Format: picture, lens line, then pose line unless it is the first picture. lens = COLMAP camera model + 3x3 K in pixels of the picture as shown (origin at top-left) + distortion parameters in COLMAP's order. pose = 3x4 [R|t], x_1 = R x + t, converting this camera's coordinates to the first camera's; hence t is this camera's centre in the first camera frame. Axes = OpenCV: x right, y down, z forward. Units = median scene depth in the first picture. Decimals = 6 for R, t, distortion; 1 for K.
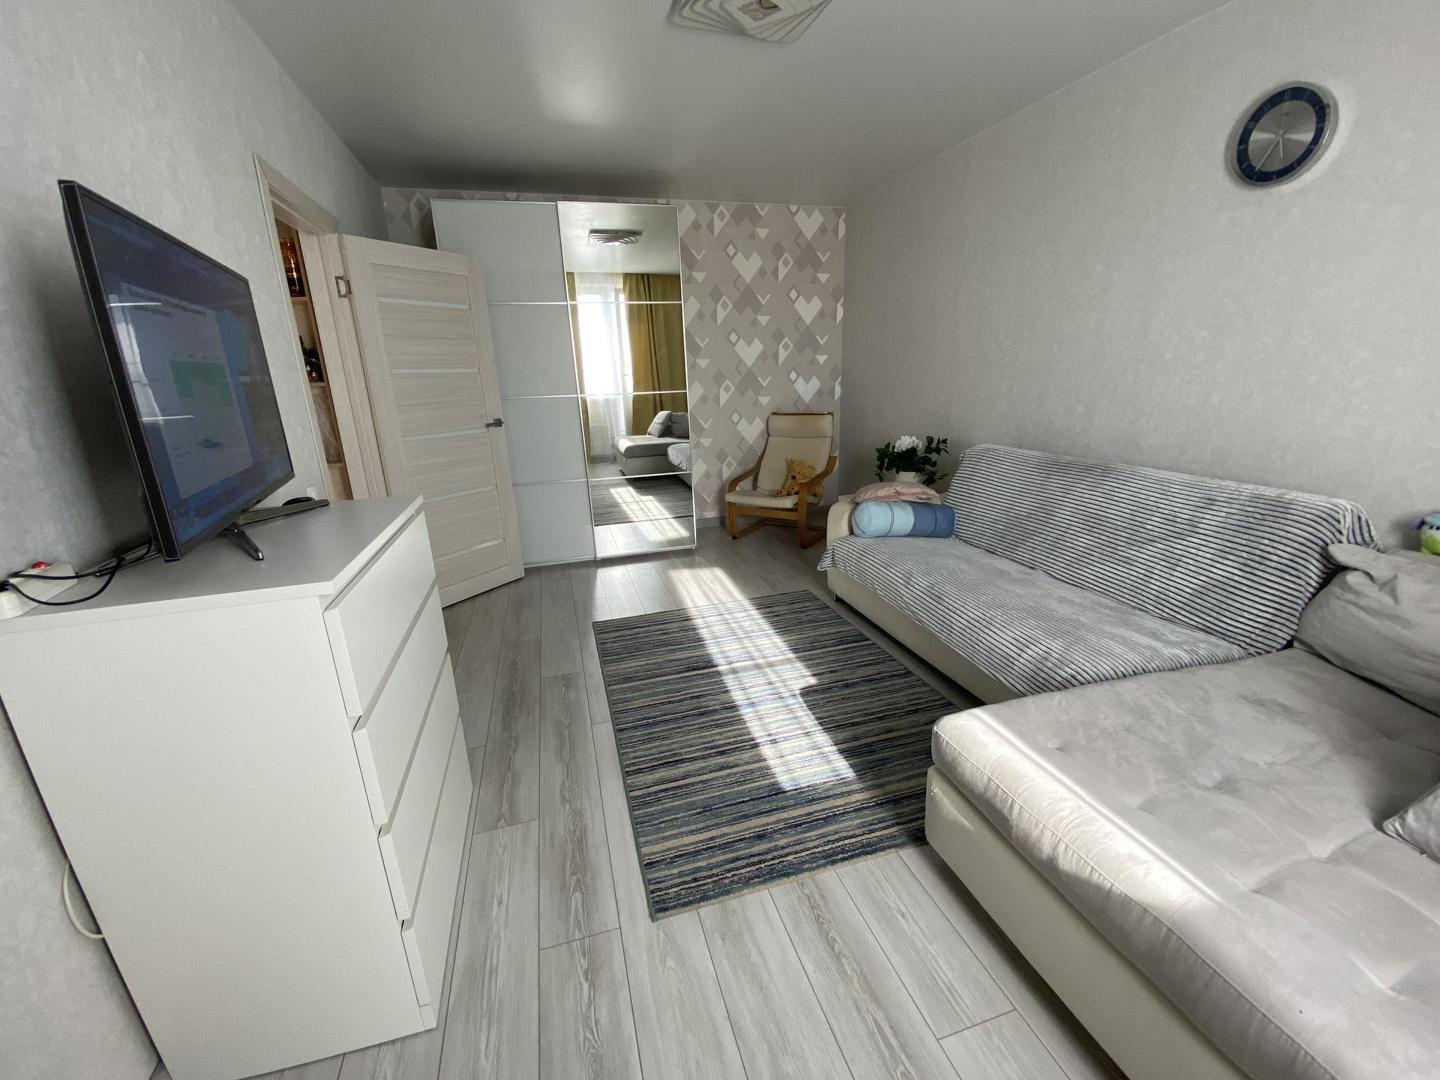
lens RADIAL K [[578.5, 0, 720.3], [0, 578.5, 536.9], [0, 0, 1]] dist [0.007265, -0.013358]
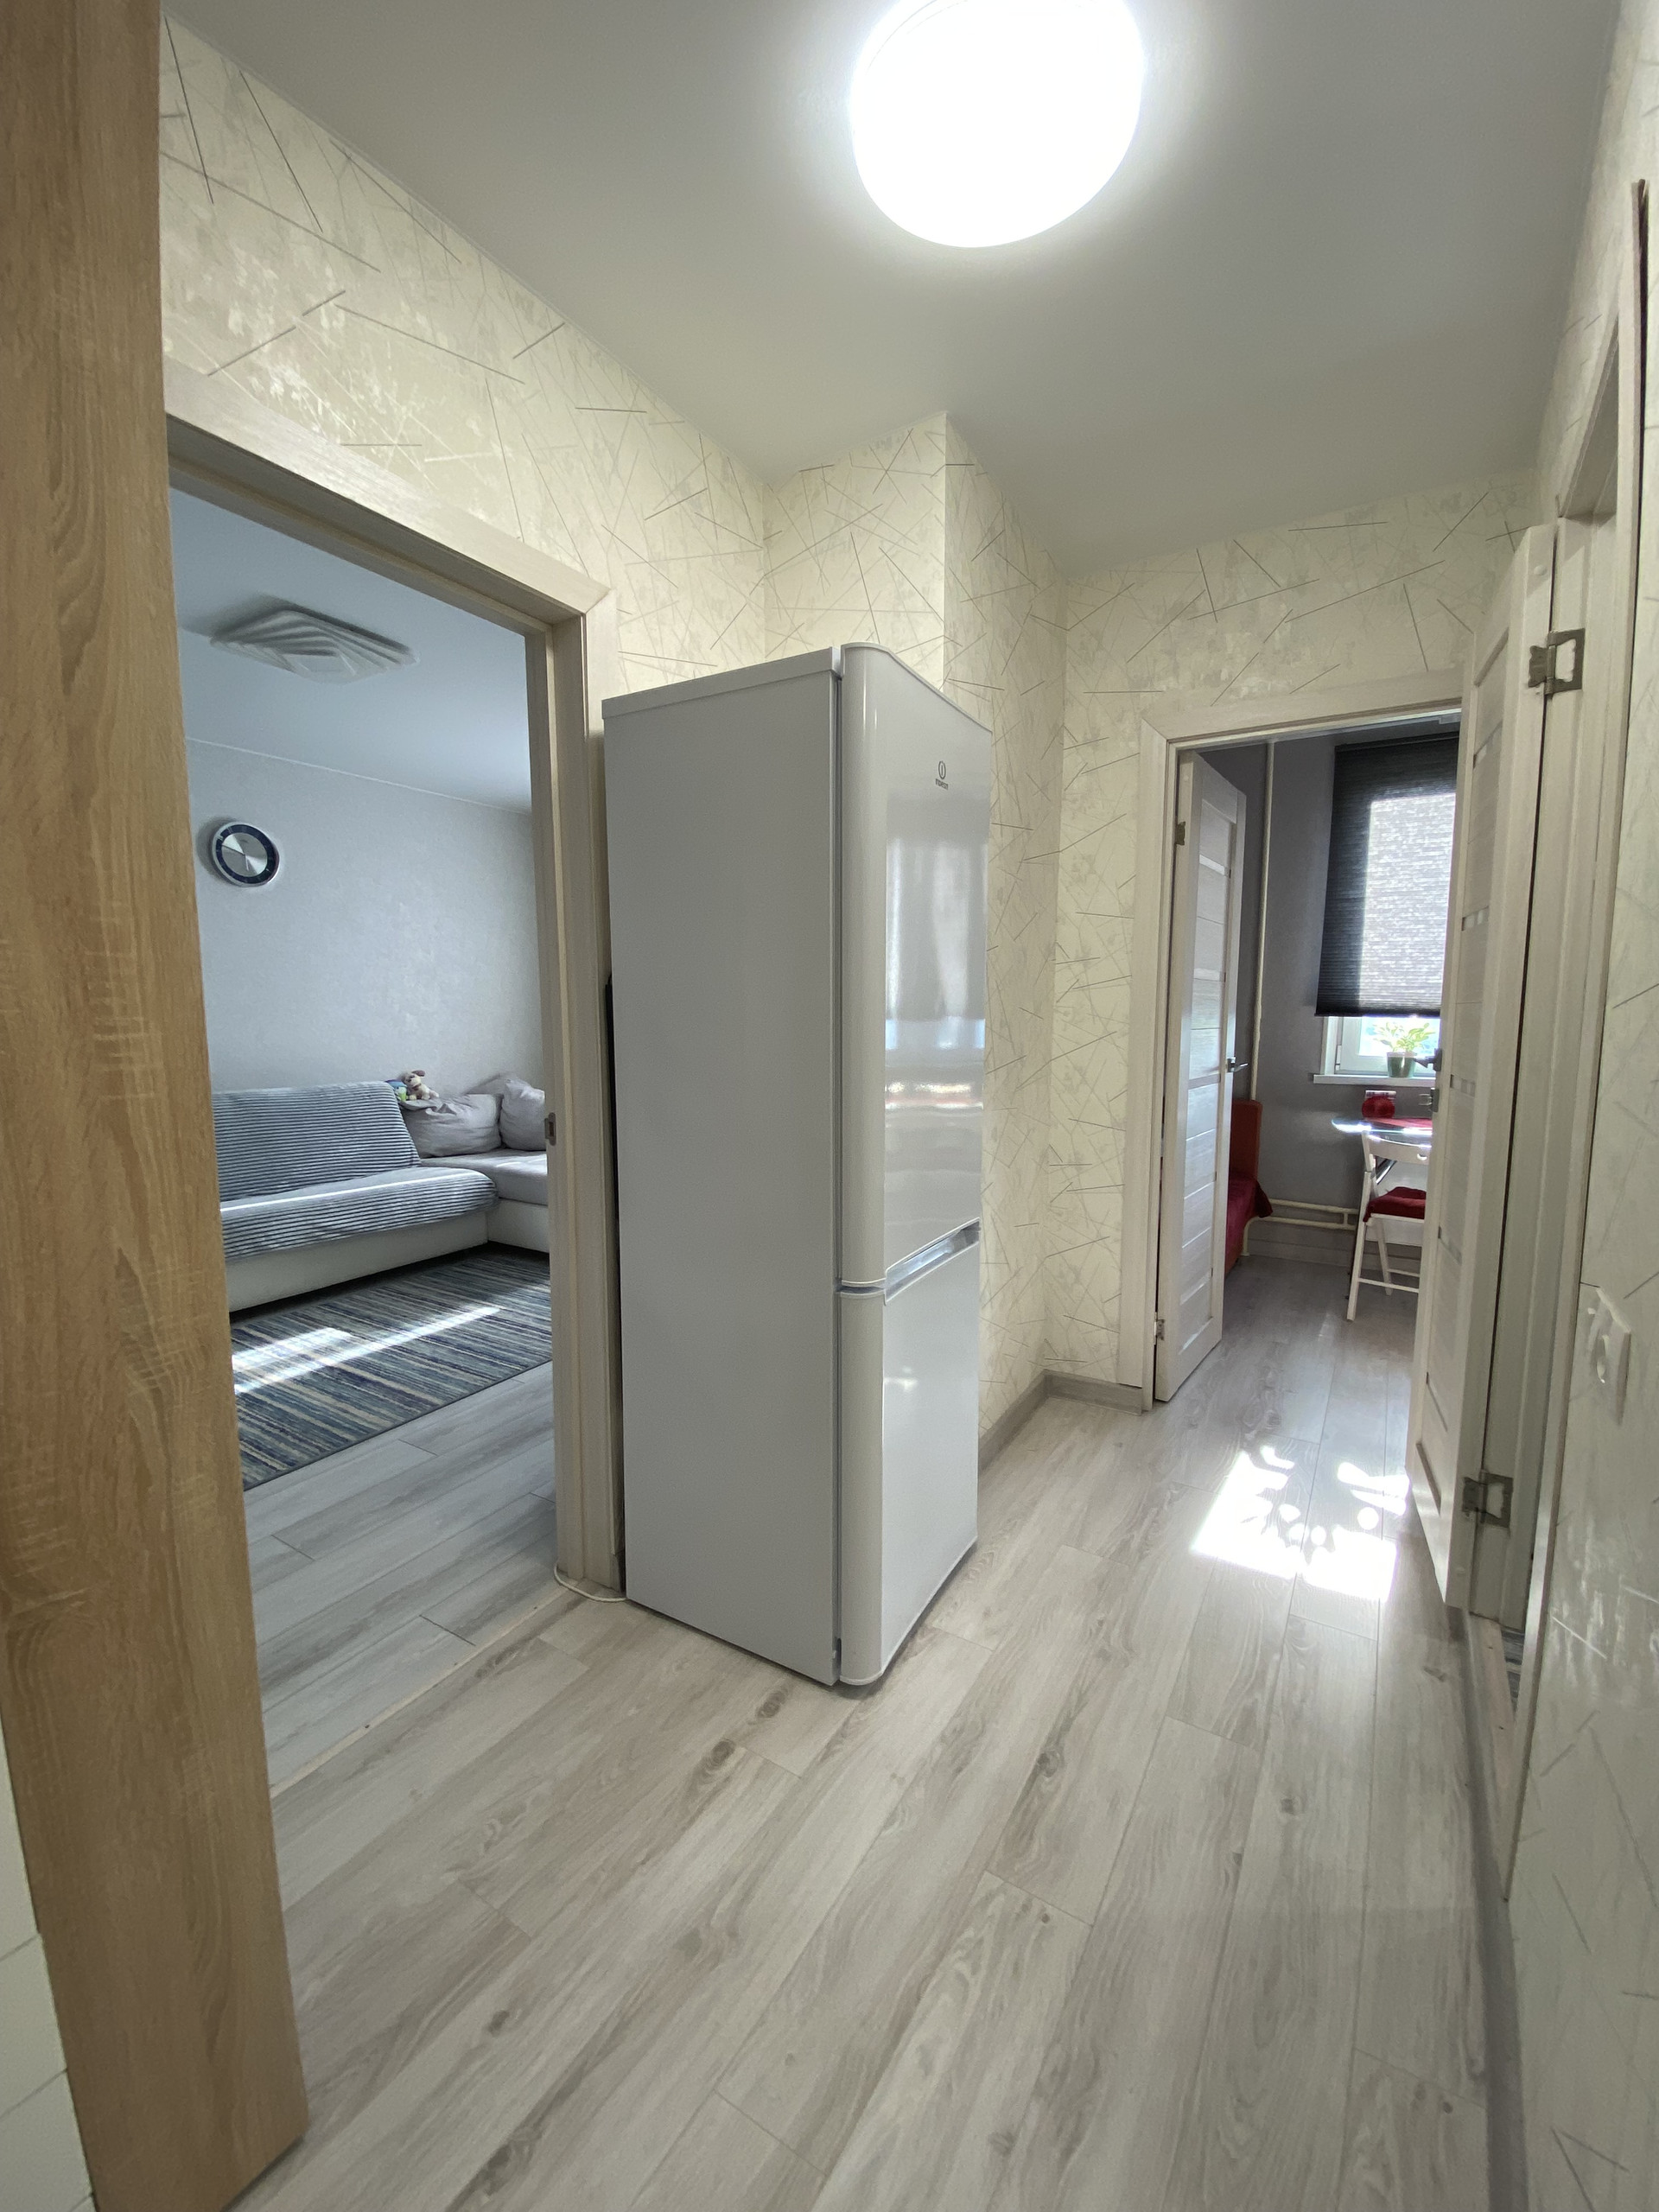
lens RADIAL K [[888.6, 0, 821.0], [0, 888.6, 1110.3], [0, 0, 1]] dist [0.007543, -0.013778]
pose [[-0.671686, -0.044278, 0.739512, -1.385682], [0.226171, 0.938301, 0.261608, -0.285883], [-0.705468, 0.342975, -0.620229, 1.286281]]
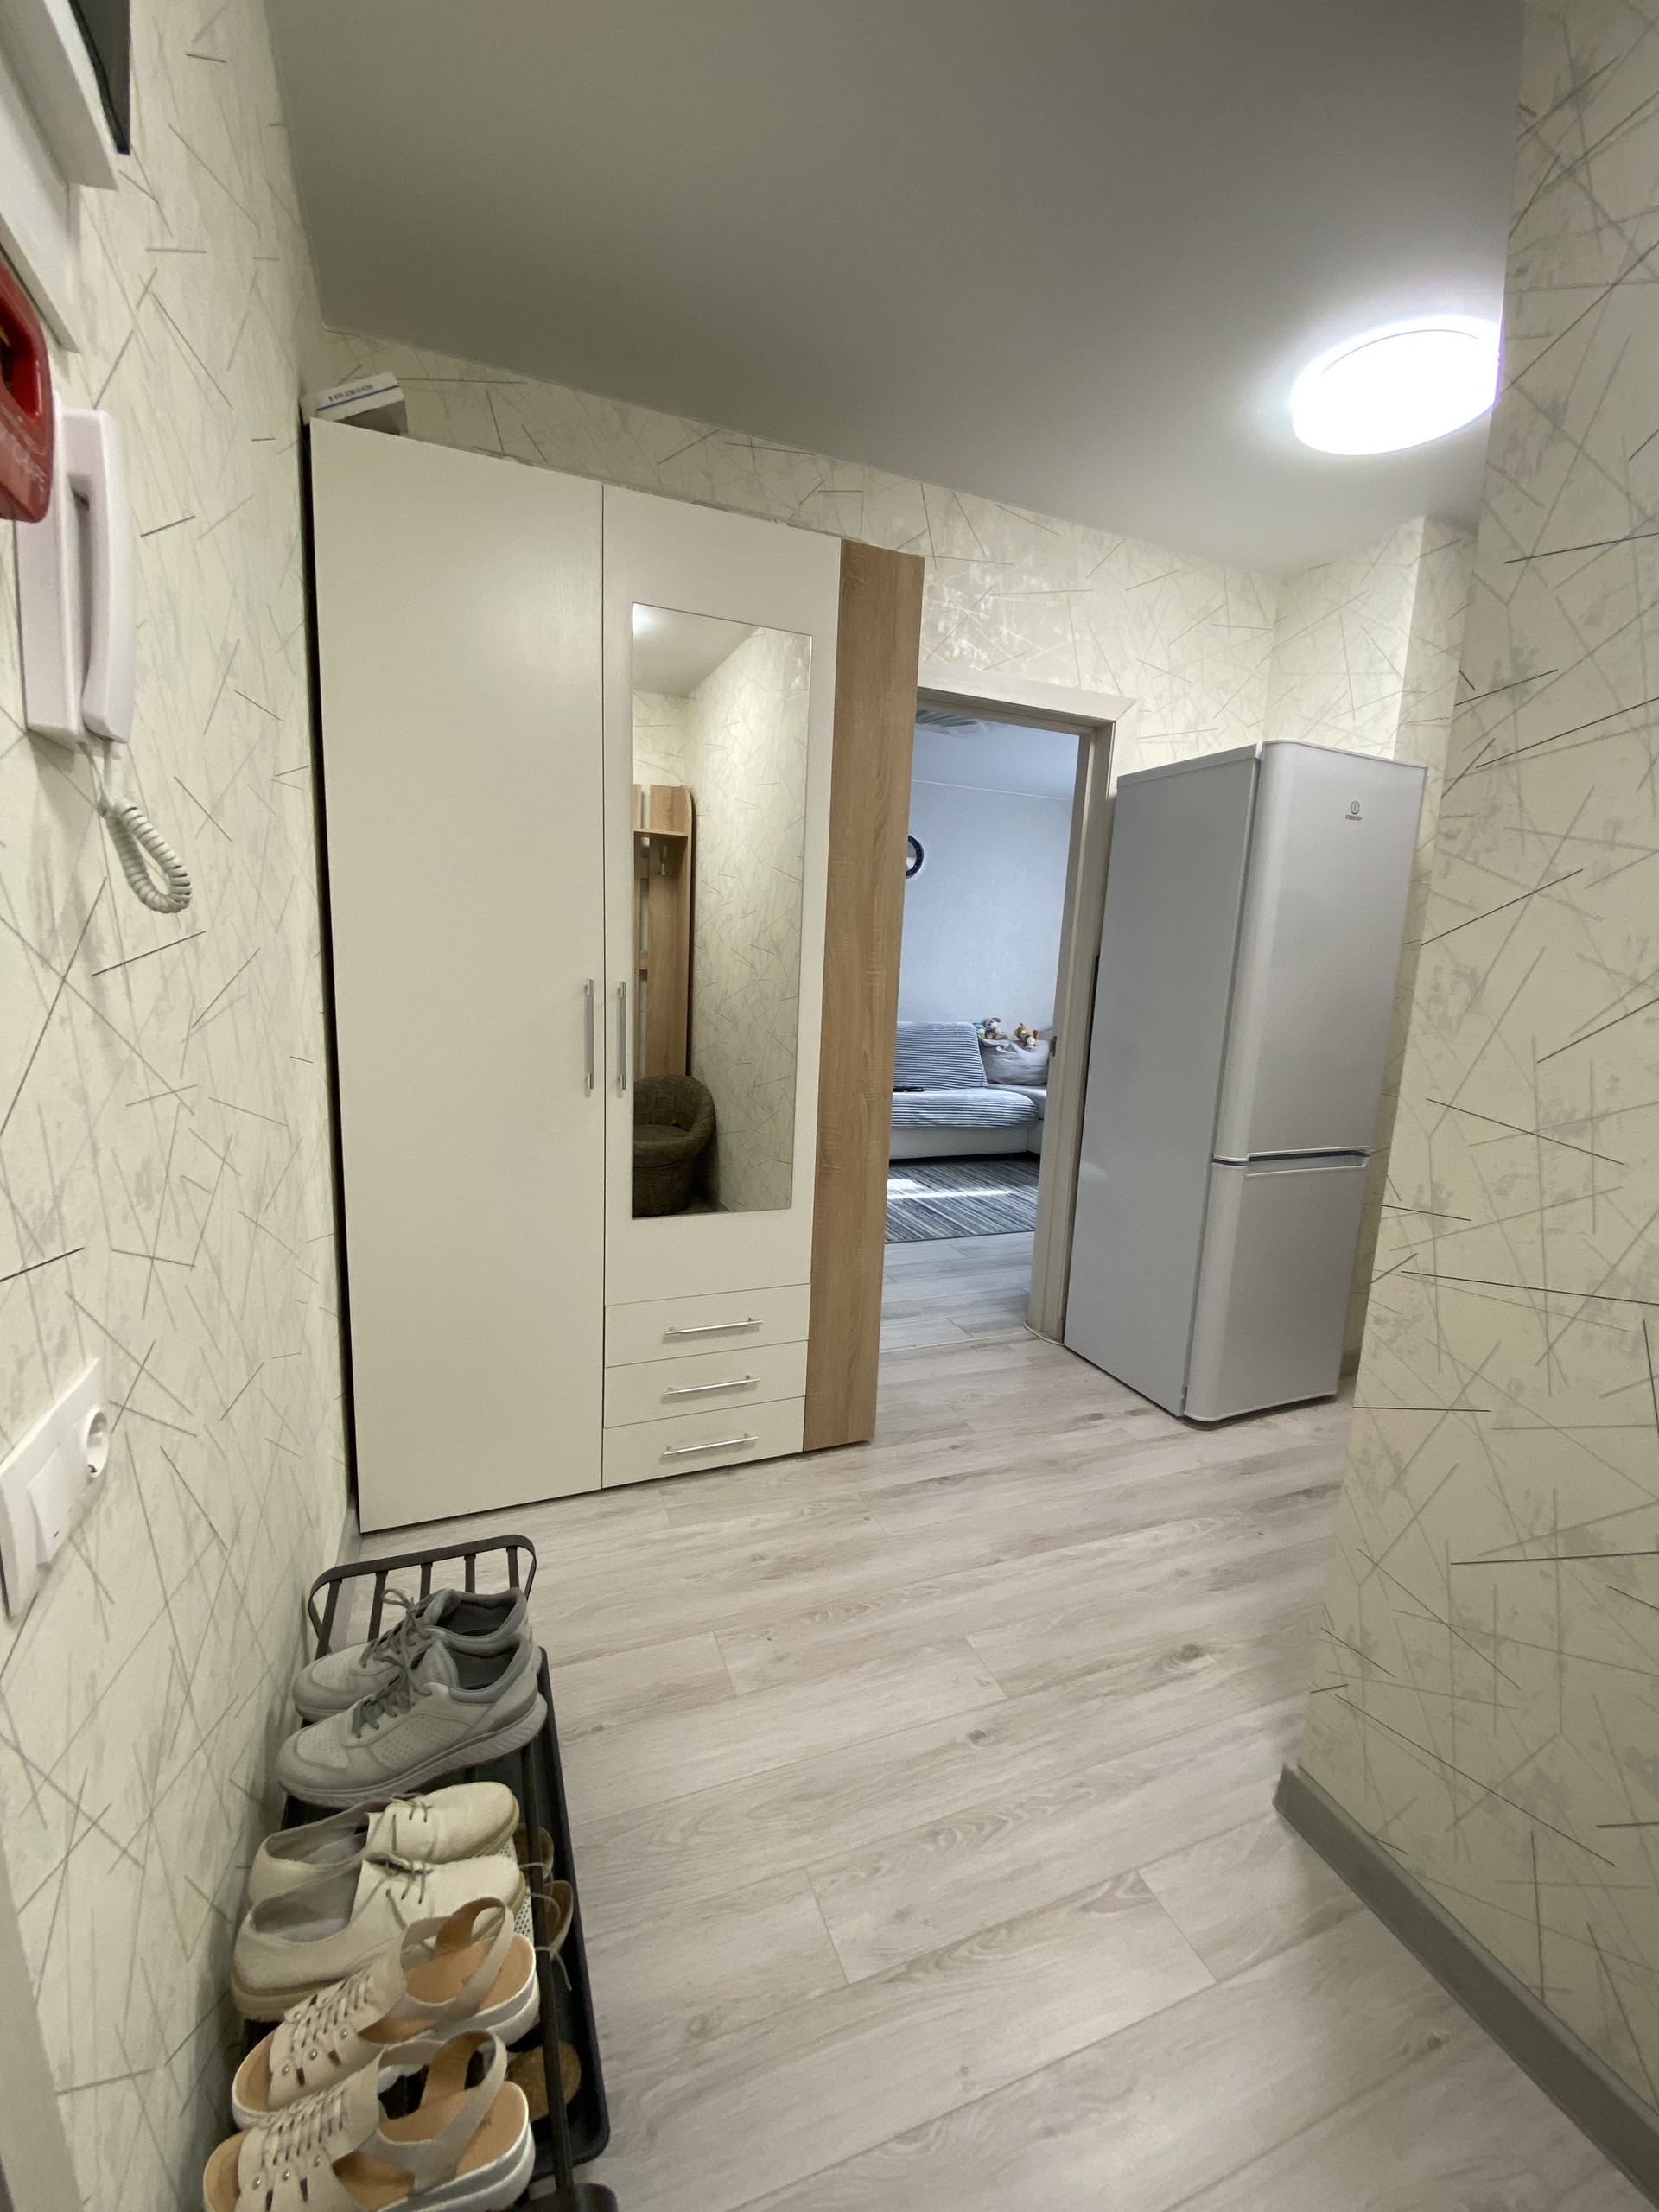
lens RADIAL K [[888.7, 0, 821.9], [0, 888.7, 1112.3], [0, 0, 1]] dist [0.007265, -0.013358]
pose [[-0.106526, -0.129237, 0.985875, -1.861679], [0.229964, 0.961432, 0.150881, -0.293521], [-0.967351, 0.242789, -0.072697, 1.408015]]
